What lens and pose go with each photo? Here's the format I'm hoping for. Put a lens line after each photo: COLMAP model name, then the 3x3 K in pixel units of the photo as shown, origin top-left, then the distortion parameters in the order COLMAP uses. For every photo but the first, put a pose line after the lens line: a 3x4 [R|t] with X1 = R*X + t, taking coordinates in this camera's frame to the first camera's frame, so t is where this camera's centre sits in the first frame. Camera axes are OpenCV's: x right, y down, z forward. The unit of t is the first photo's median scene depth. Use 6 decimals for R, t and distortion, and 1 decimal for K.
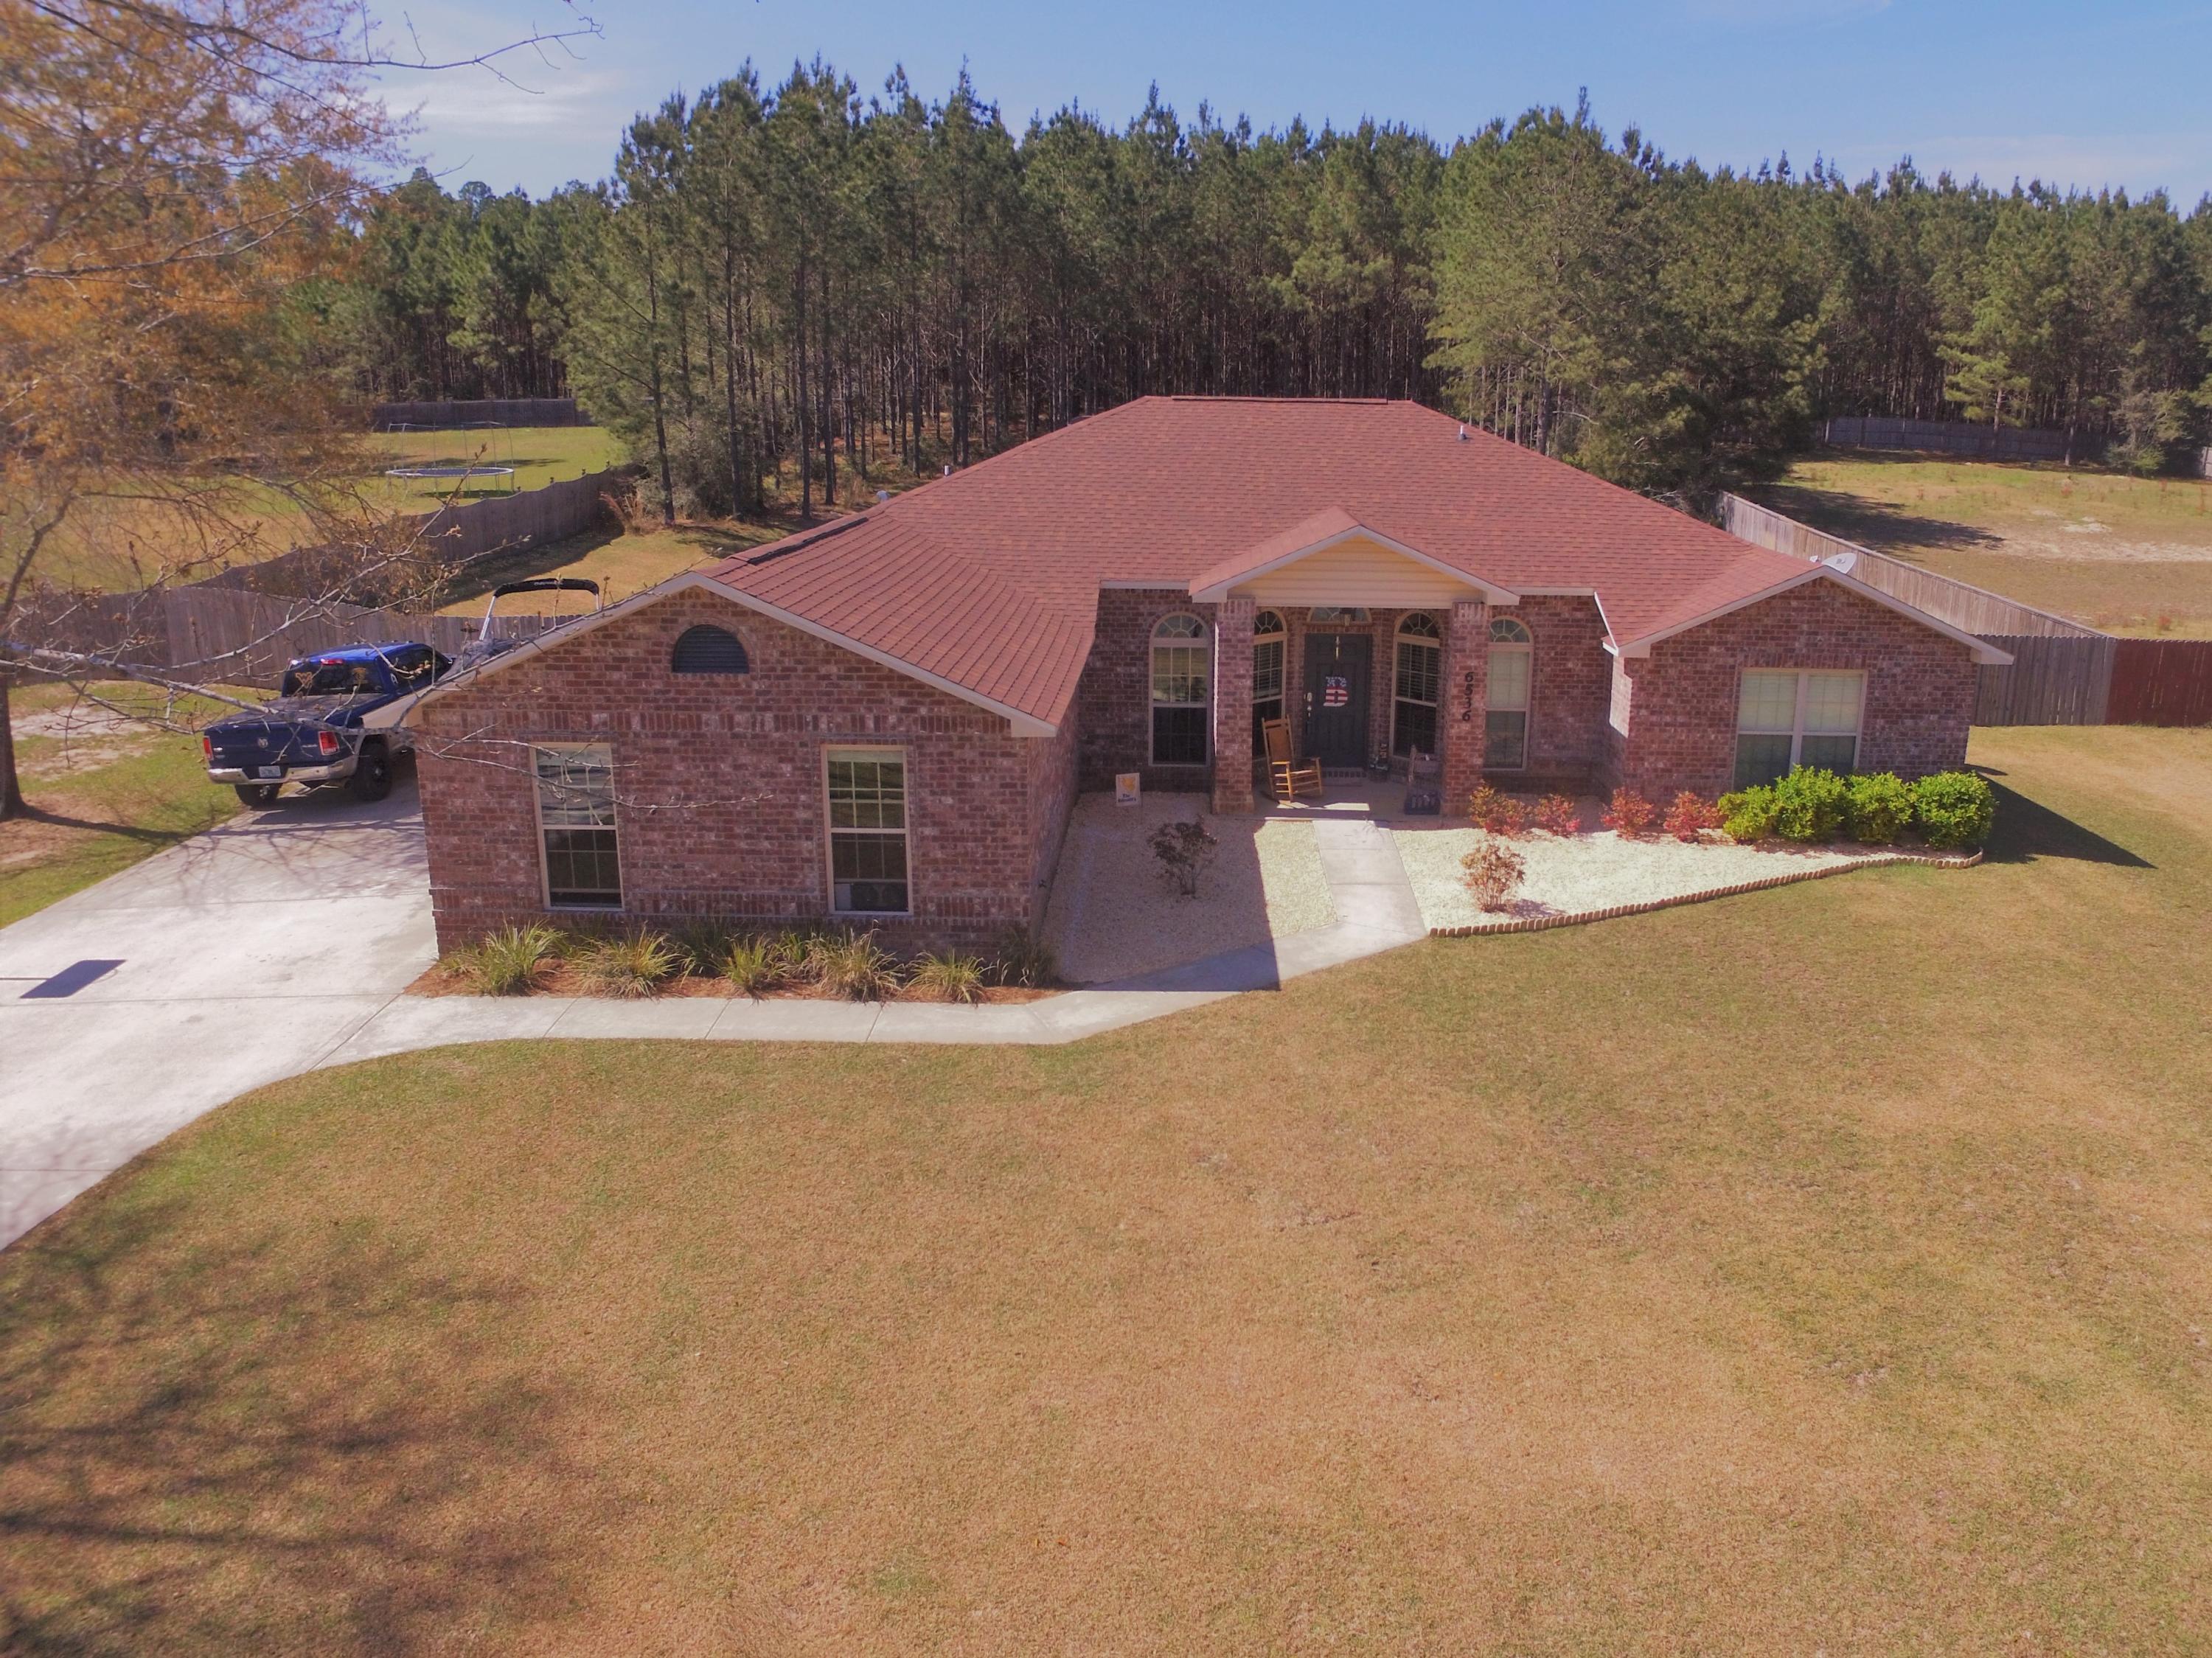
lens RADIAL K [[1616.9, 0, 1211.8], [0, 1616.9, 793.0], [0, 0, 1]] dist [-0.125007, 0.088340]
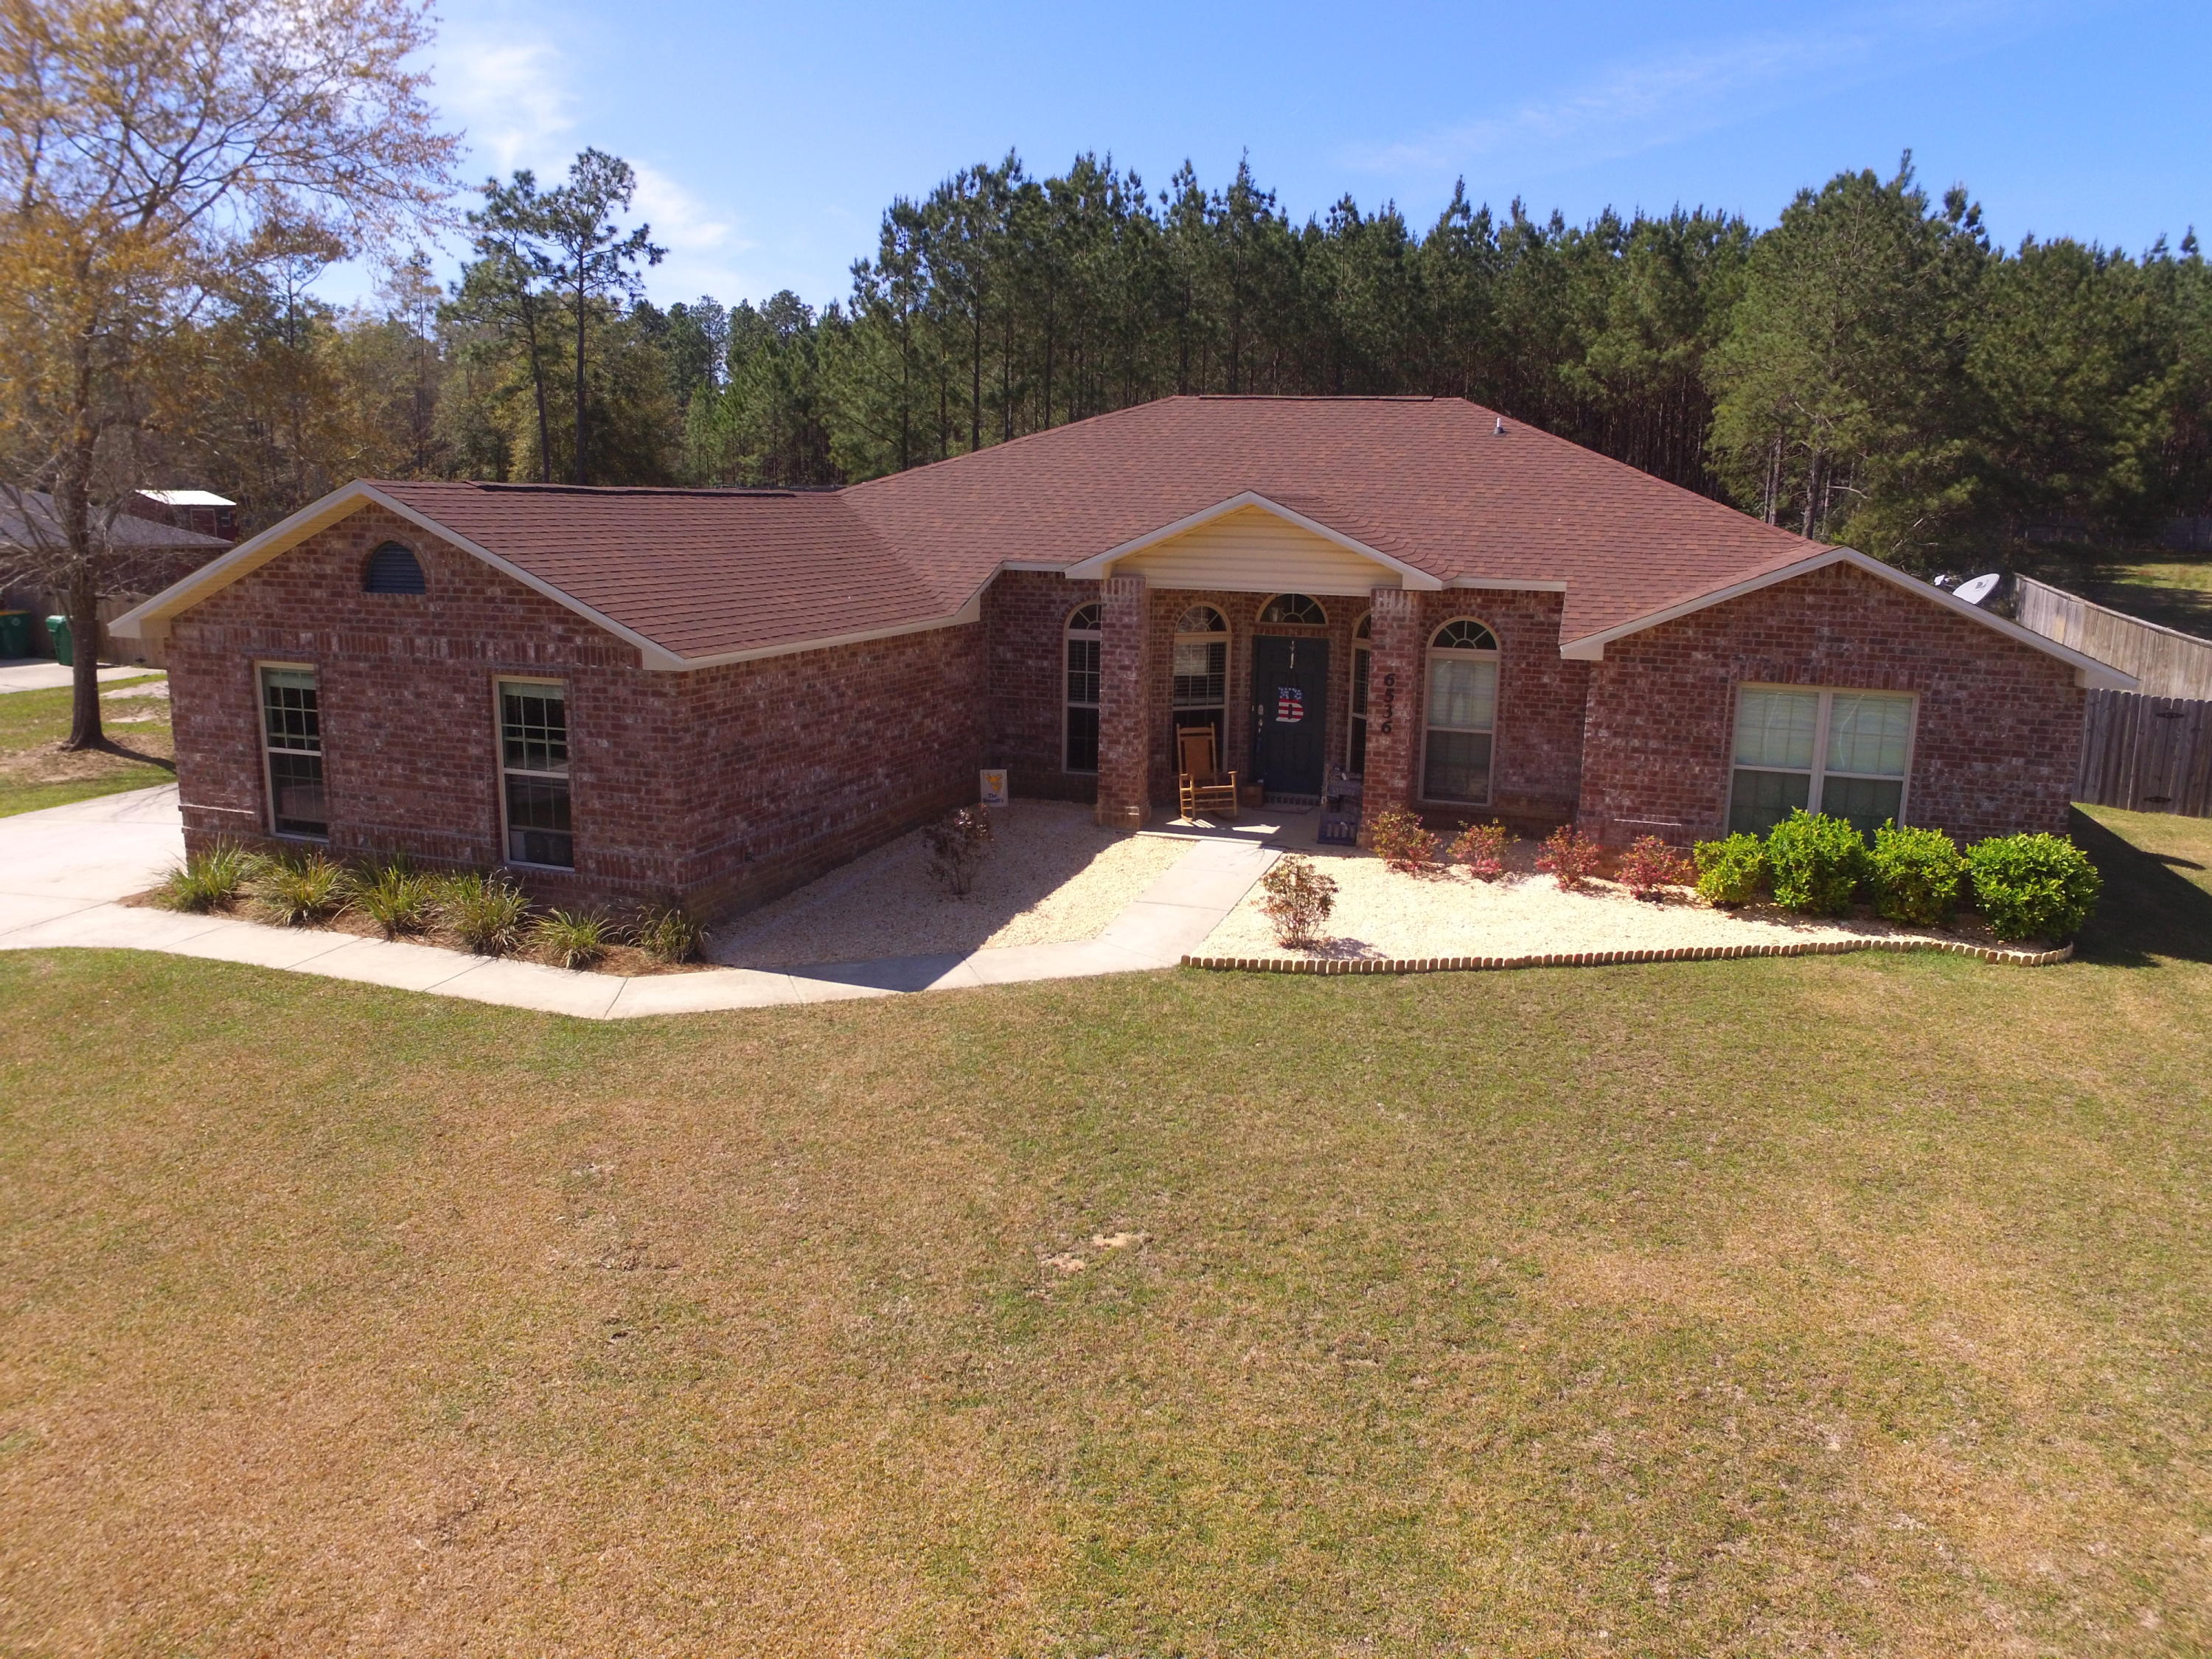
lens RADIAL K [[1501.0, 0, 1121.2], [0, 1501.0, 792.8], [0, 0, 1]] dist [-0.124820, 0.088337]
pose [[0.947197, 0.066222, -0.313741, 0.322660], [-0.086147, 0.995024, -0.050061, 0.042422], [0.308865, 0.074446, 0.948188, 0.275838]]
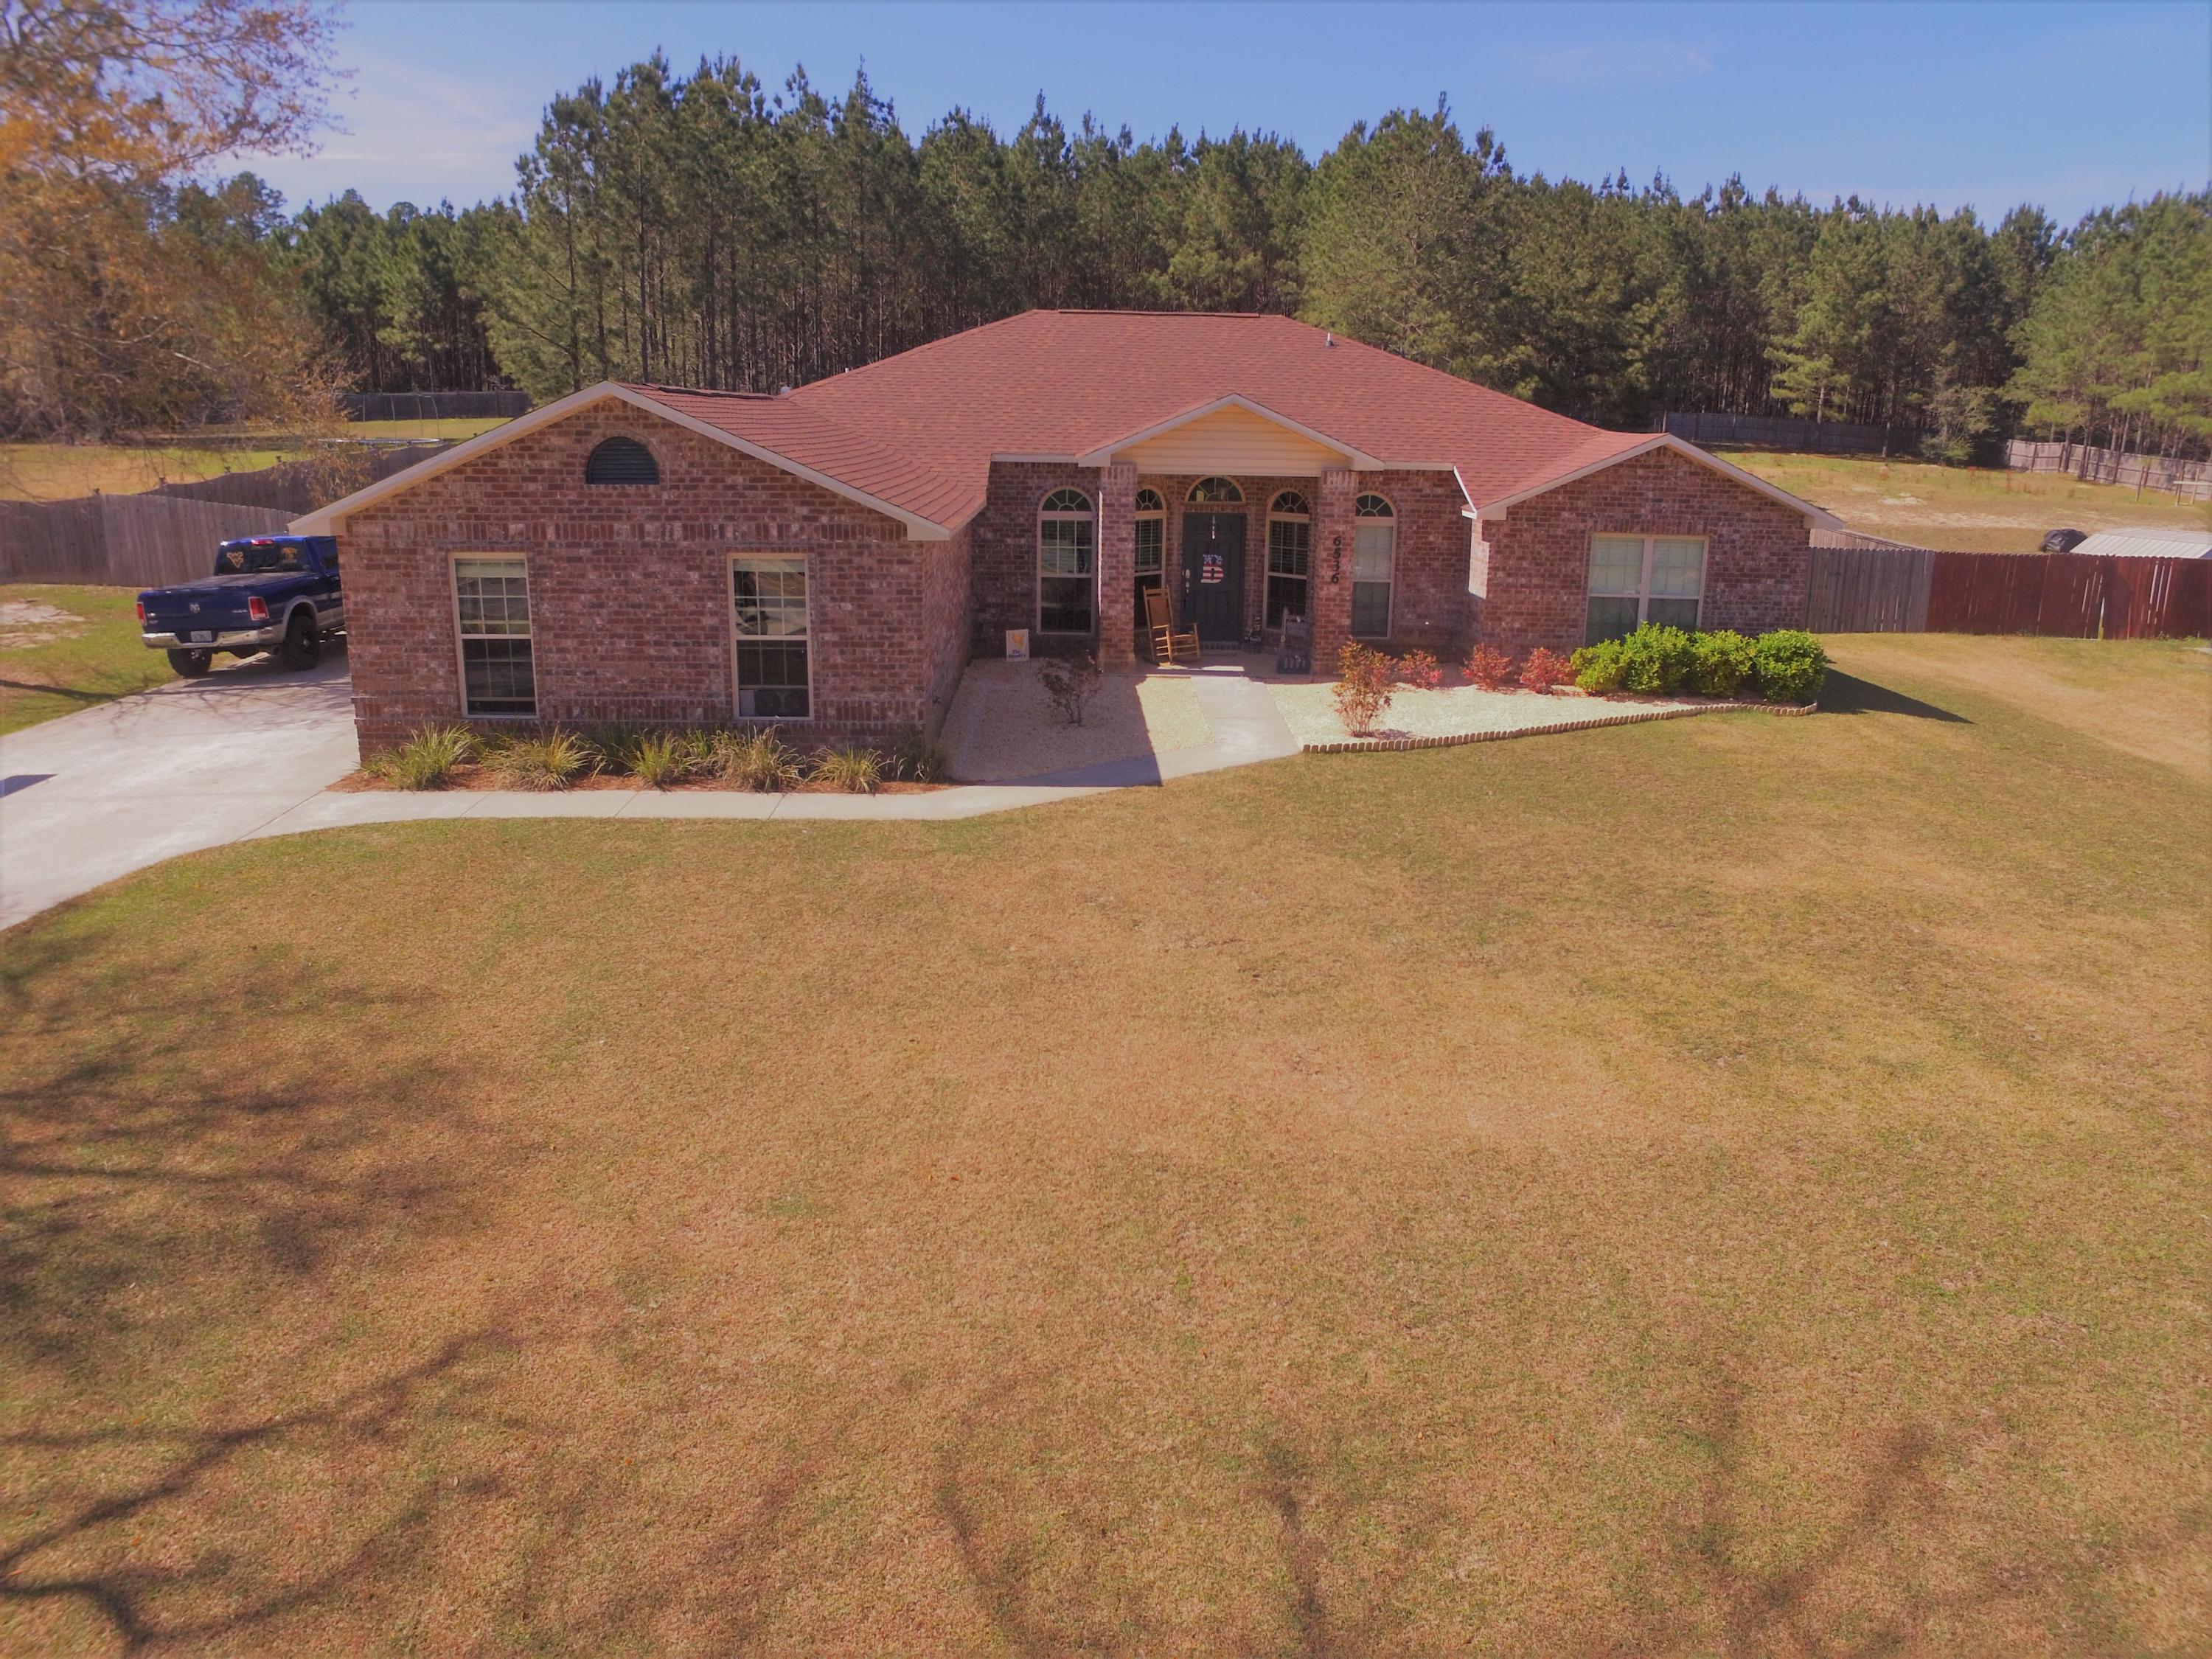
lens RADIAL K [[1501.0, 0, 1125.6], [0, 1501.0, 797.5], [0, 0, 1]] dist [-0.124820, 0.088337]
pose [[0.999777, -0.001677, 0.021048, -0.002055], [0.001634, 0.999997, 0.002069, 0.112527], [-0.021052, -0.002034, 0.999776, 0.016541]]
